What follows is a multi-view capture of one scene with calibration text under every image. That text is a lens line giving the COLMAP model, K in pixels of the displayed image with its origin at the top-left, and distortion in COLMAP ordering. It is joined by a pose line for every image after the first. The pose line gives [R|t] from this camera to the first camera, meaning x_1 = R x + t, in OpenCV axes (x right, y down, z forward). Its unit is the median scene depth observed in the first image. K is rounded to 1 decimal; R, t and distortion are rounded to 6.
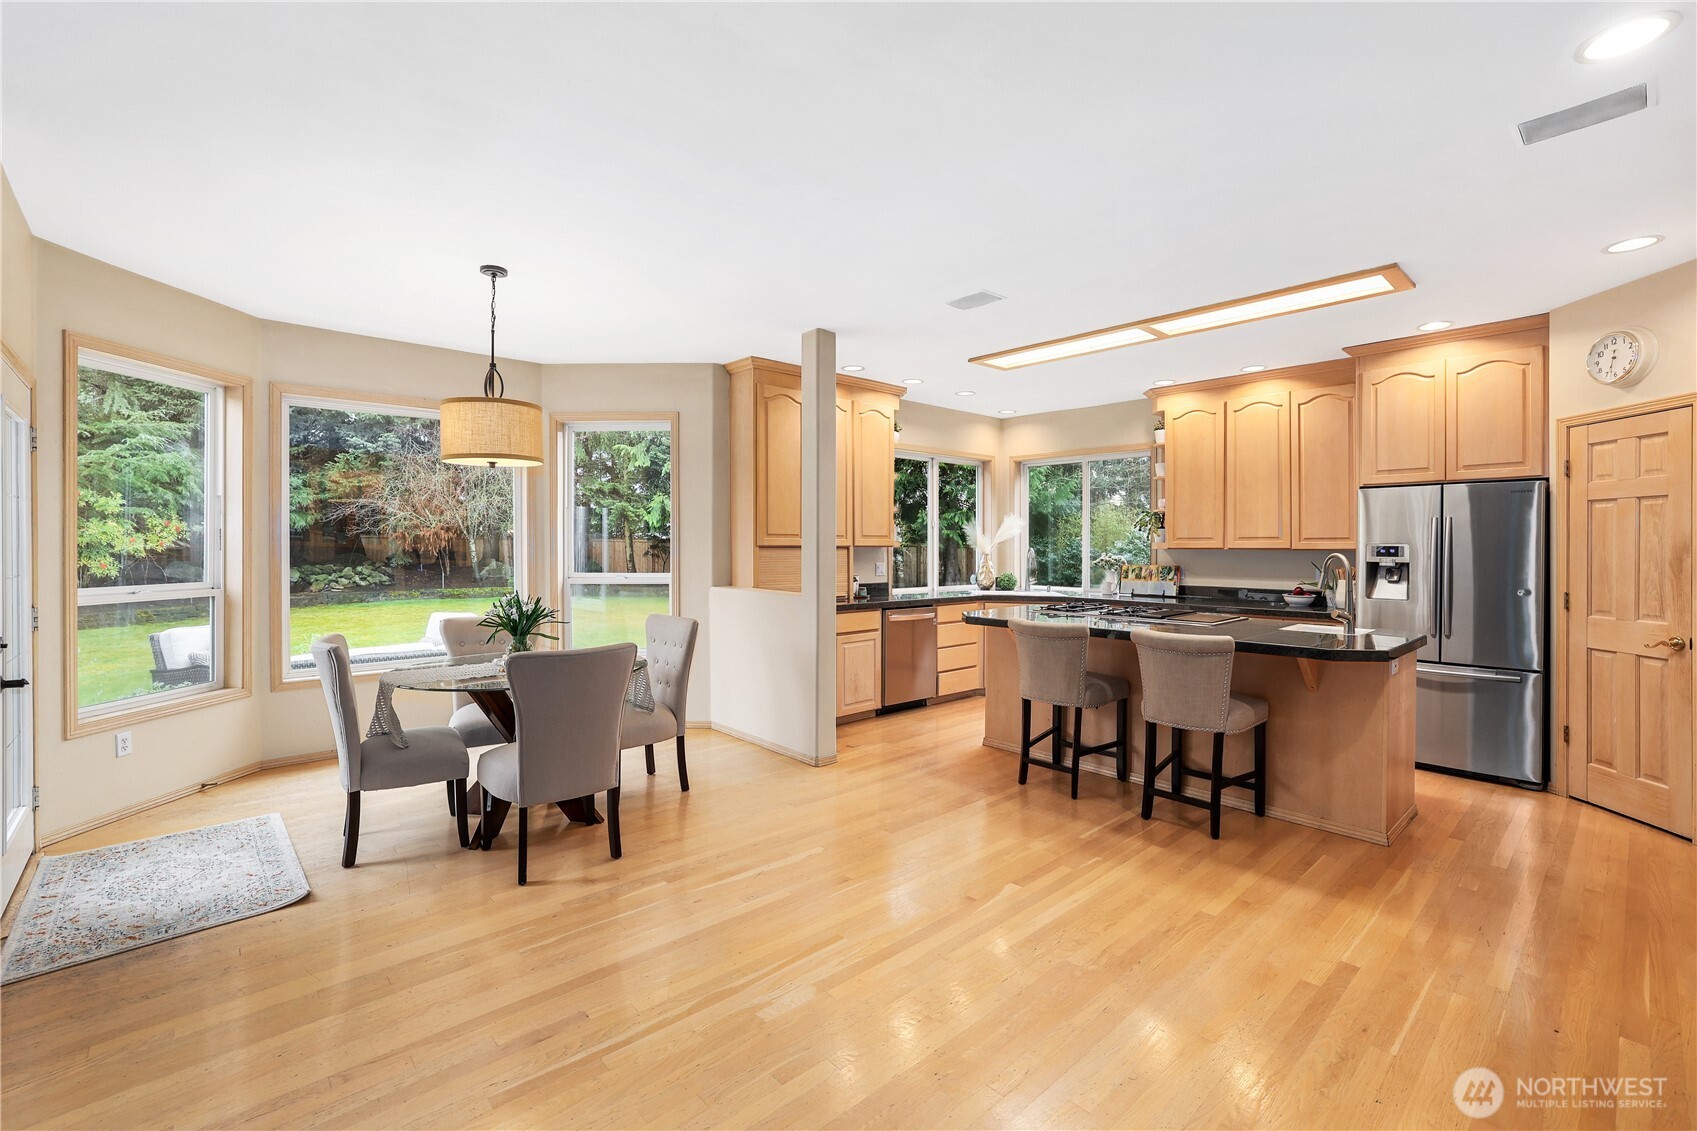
lens RADIAL K [[674.7, 0, 845.1], [0, 674.7, 552.2], [0, 0, 1]] dist [0.001444, 0.000152]
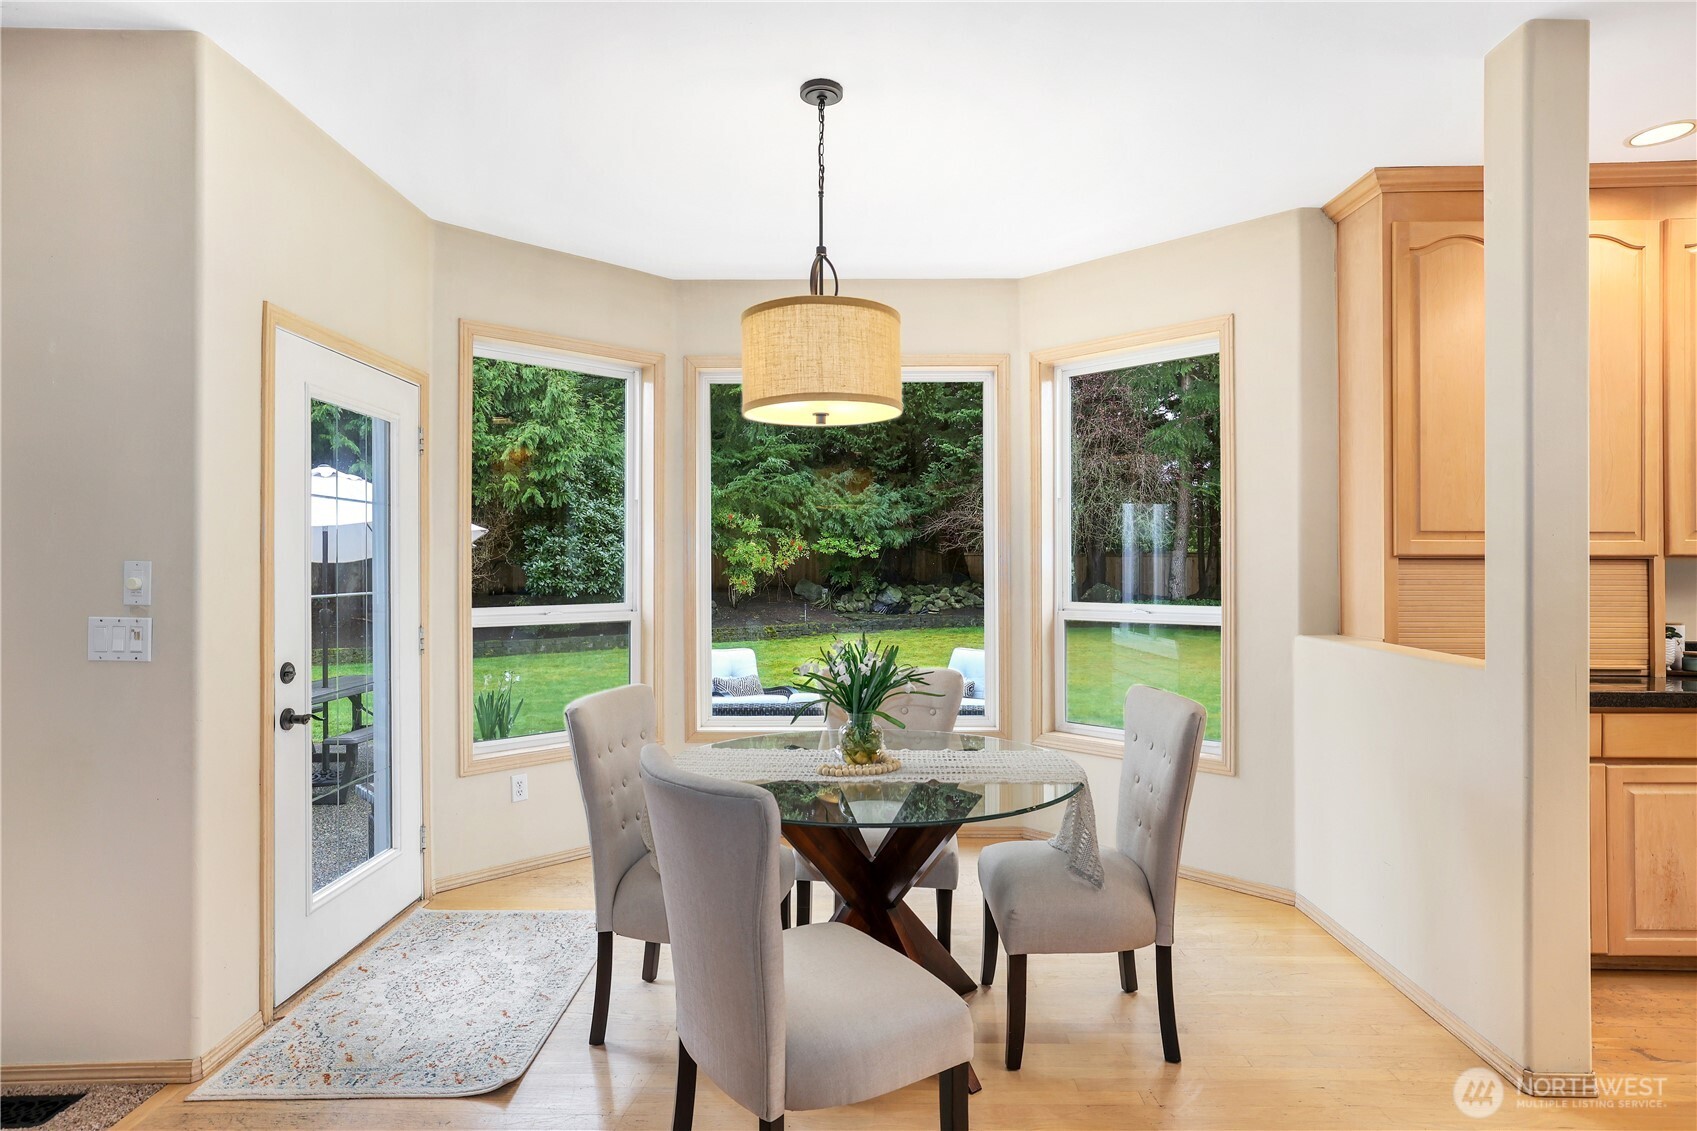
lens RADIAL K [[921.9, 0, 843.8], [0, 921.9, 563.4], [0, 0, 1]] dist [-0.006844, 0.006053]
pose [[0.740710, -0.002737, -0.671819, 0.023399], [-0.003537, 0.999962, -0.007974, 0.002968], [0.671816, 0.008282, 0.740672, 0.262184]]
